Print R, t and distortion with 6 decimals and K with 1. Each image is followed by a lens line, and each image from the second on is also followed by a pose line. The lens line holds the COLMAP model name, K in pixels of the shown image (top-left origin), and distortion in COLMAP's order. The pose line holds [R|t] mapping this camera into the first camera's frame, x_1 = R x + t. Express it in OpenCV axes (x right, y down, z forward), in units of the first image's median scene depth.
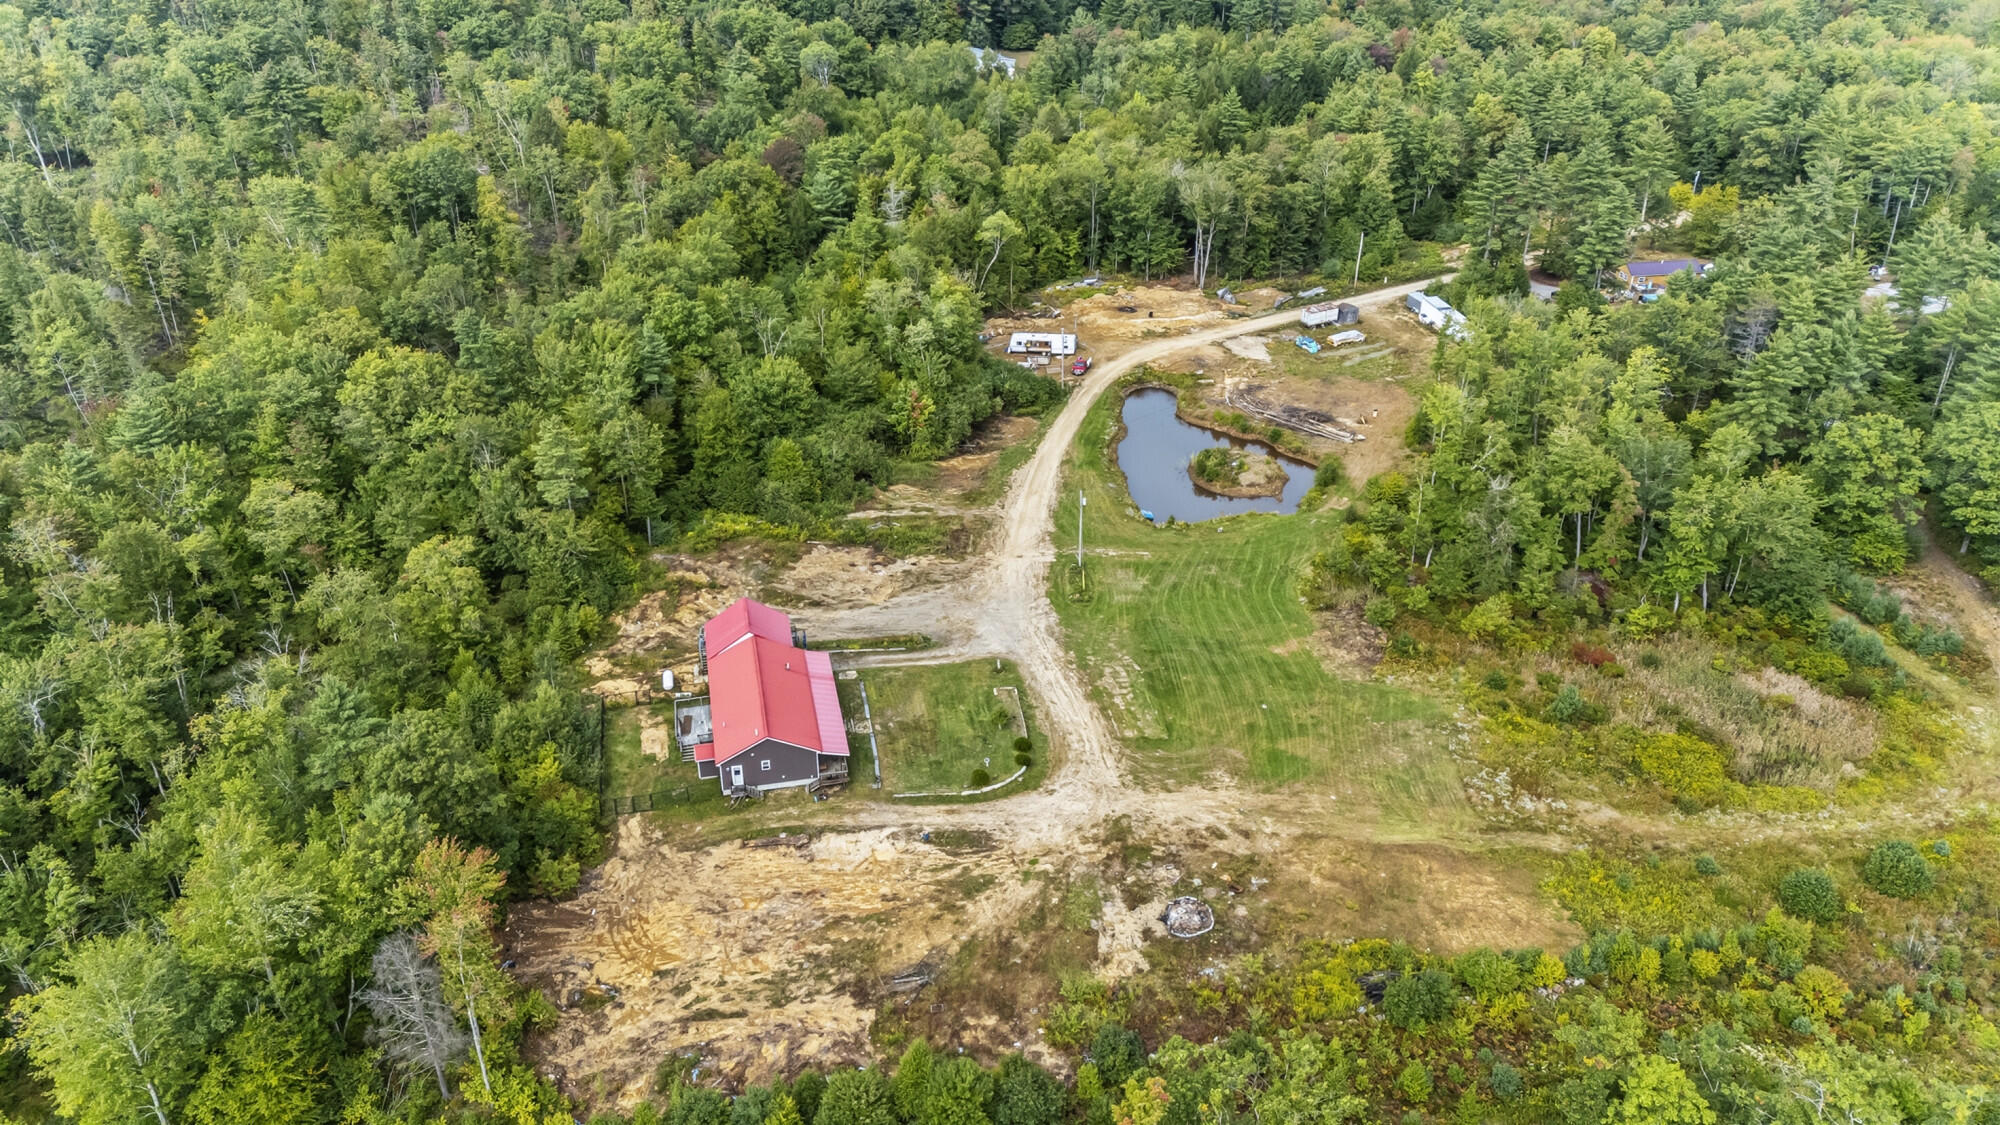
lens RADIAL K [[1471.2, 0, 1000.0], [0, 1471.2, 562.5], [0, 0, 1]] dist [0.116317, -0.128676]
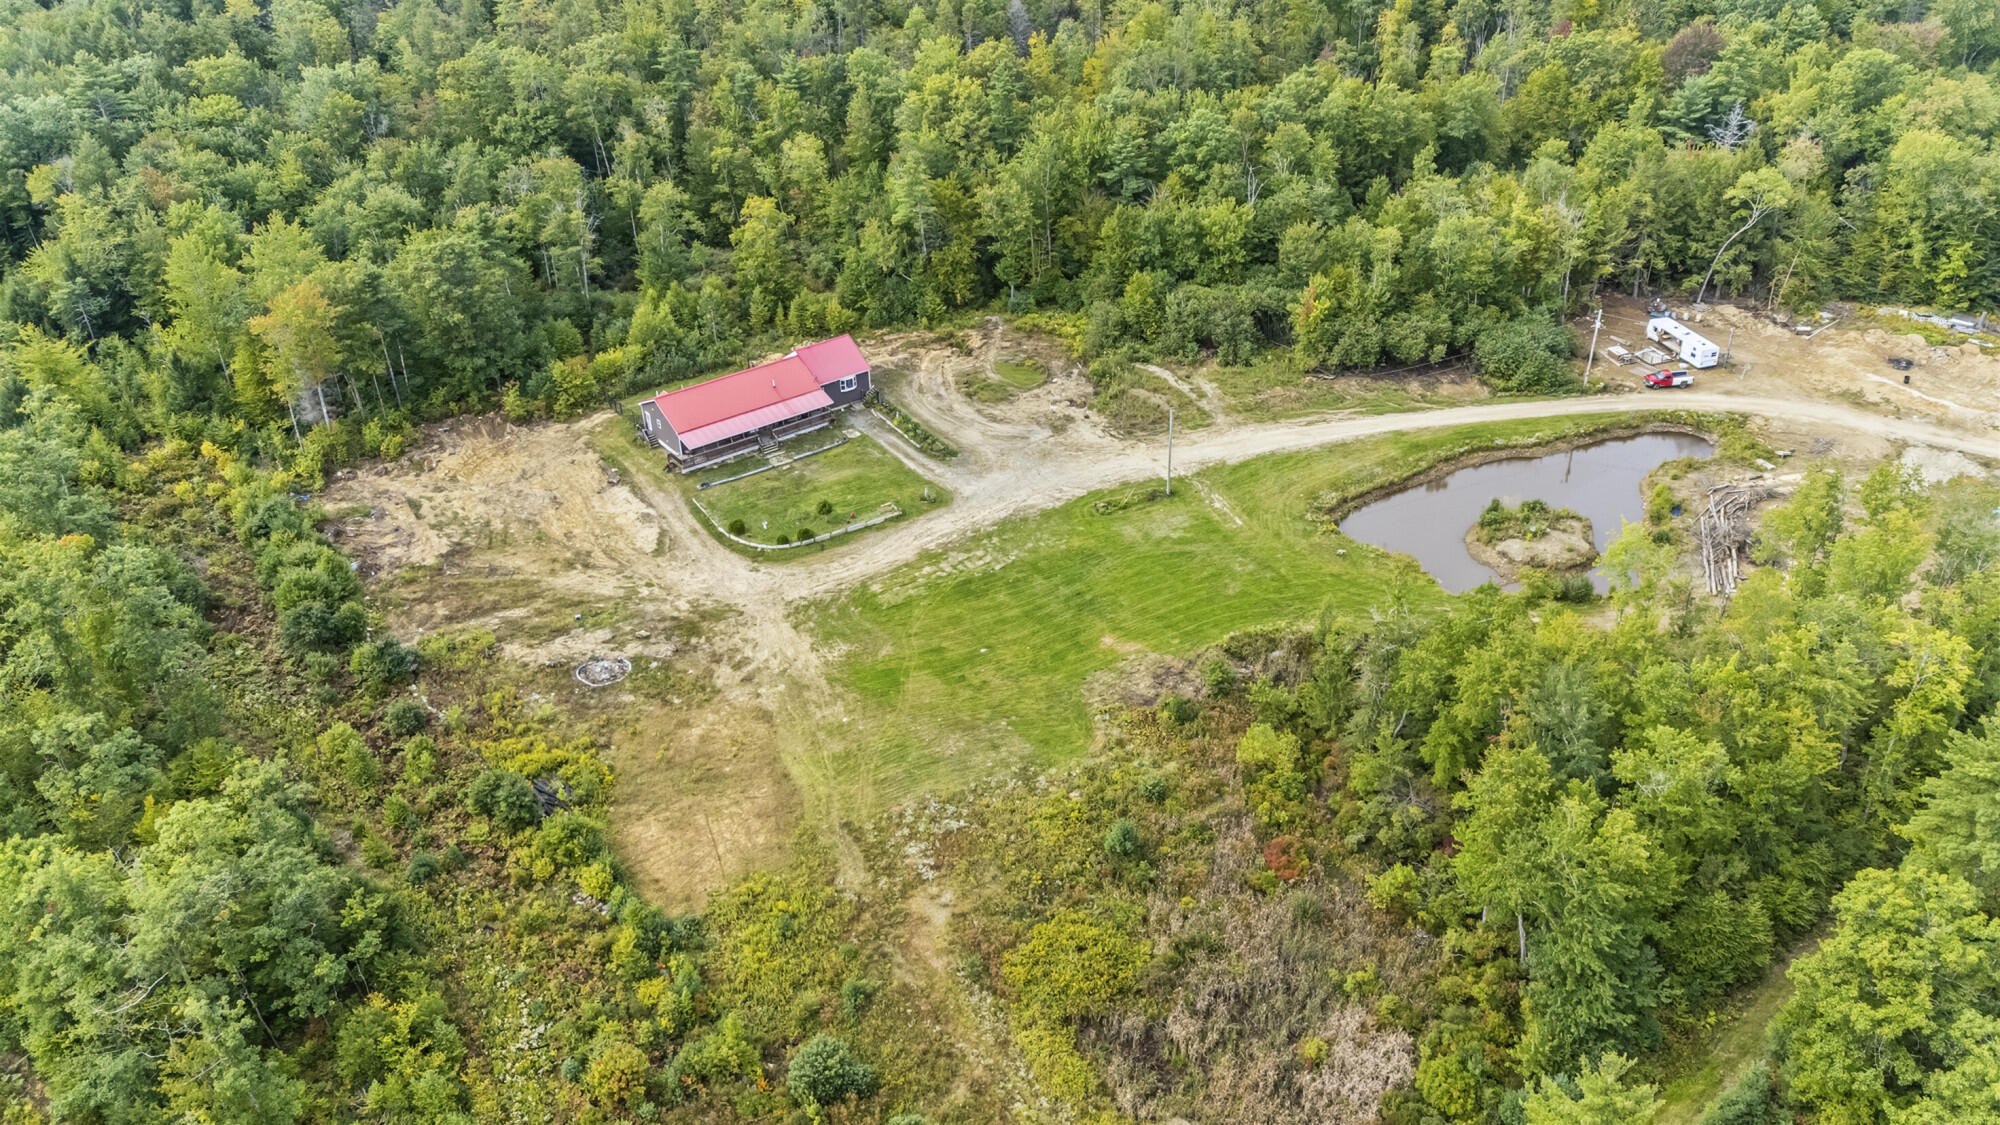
lens RADIAL K [[1471.2, 0, 1000.0], [0, 1471.2, 562.5], [0, 0, 1]] dist [0.116317, -0.128676]
pose [[0.427504, 0.473087, -0.770343, 0.909204], [-0.419084, 0.858753, 0.294810, -0.230564], [0.801005, 0.196806, 0.565383, 0.537169]]
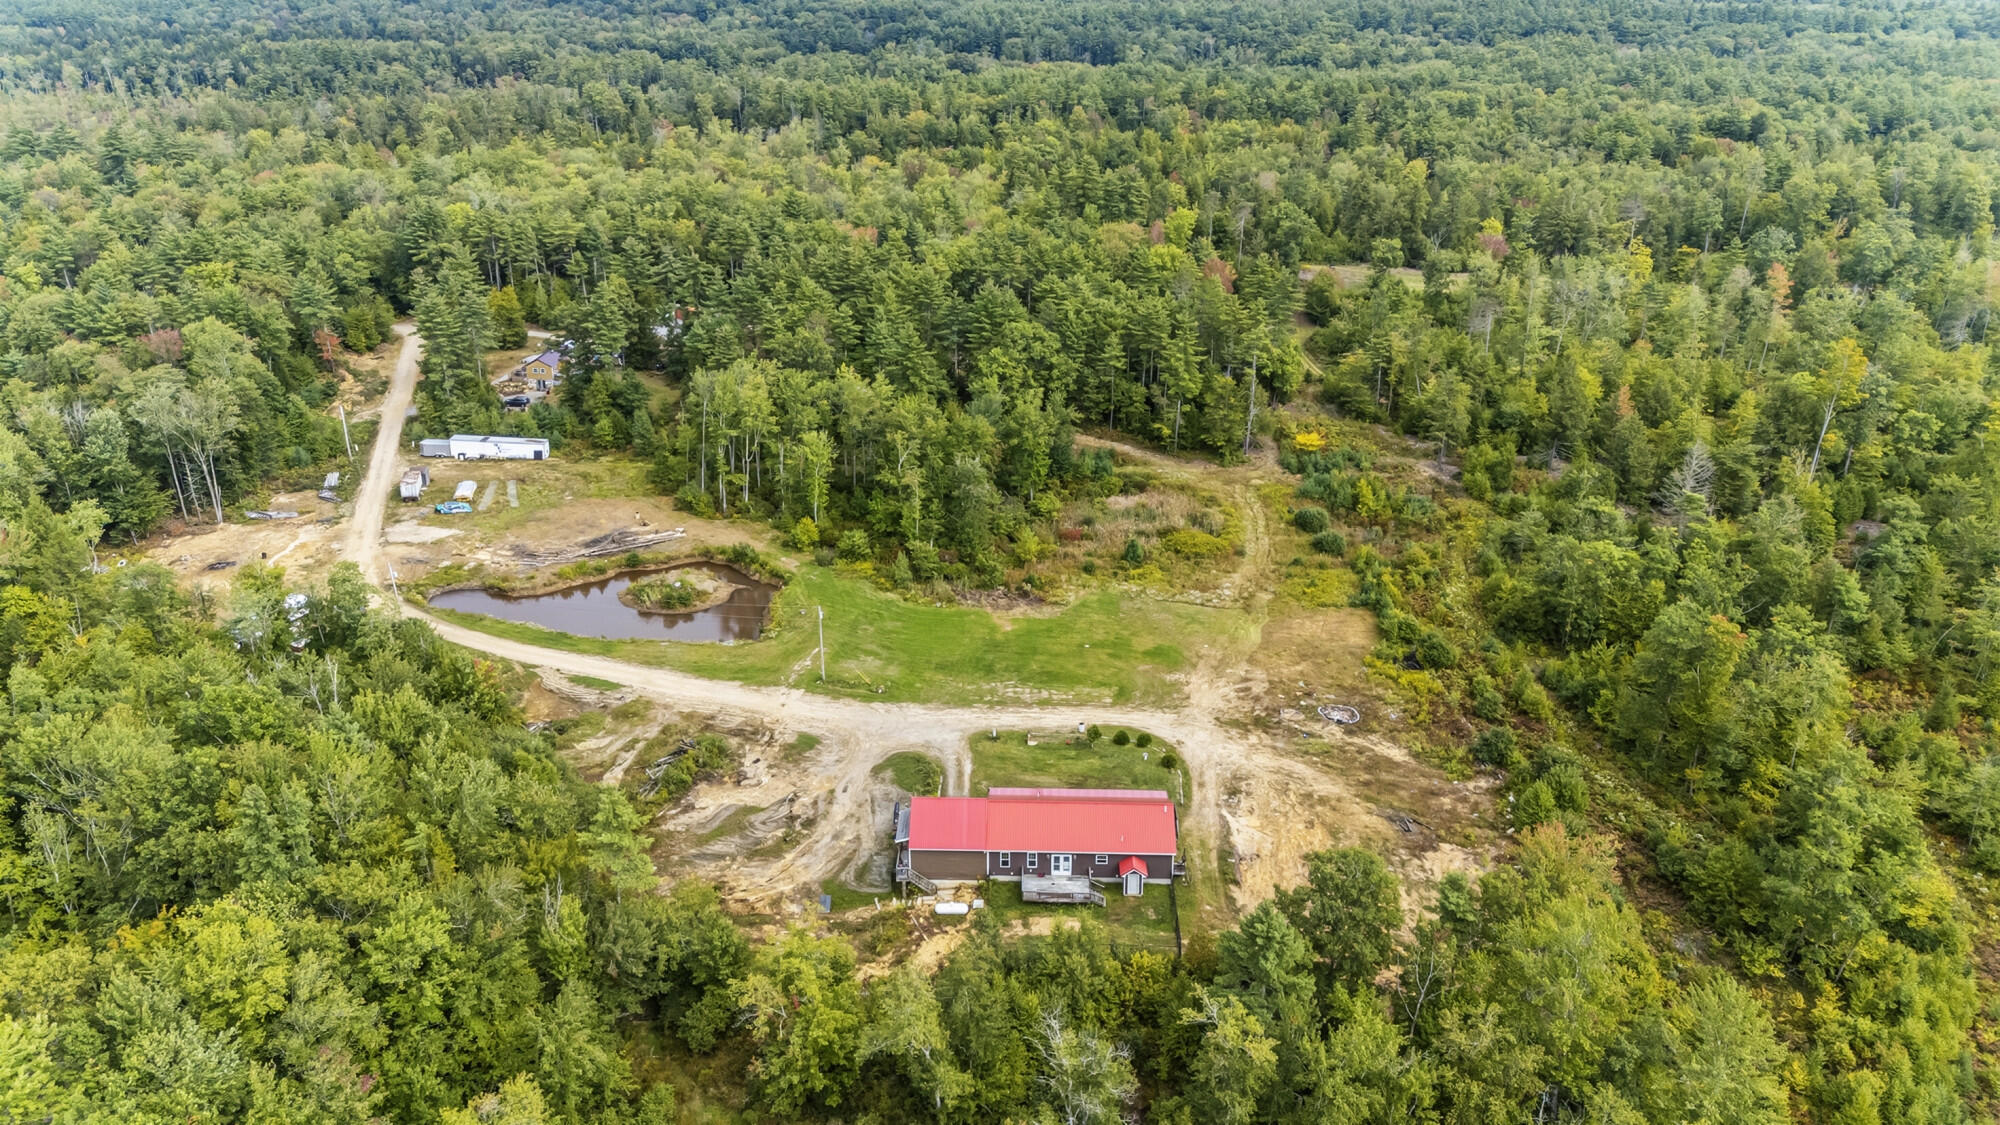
lens RADIAL K [[1471.2, 0, 1000.0], [0, 1471.2, 562.5], [0, 0, 1]] dist [0.116317, -0.128676]
pose [[0.234929, -0.377763, 0.895602, -1.017005], [0.458808, 0.855383, 0.240447, -0.325359], [-0.856915, 0.354422, 0.374275, 0.614275]]
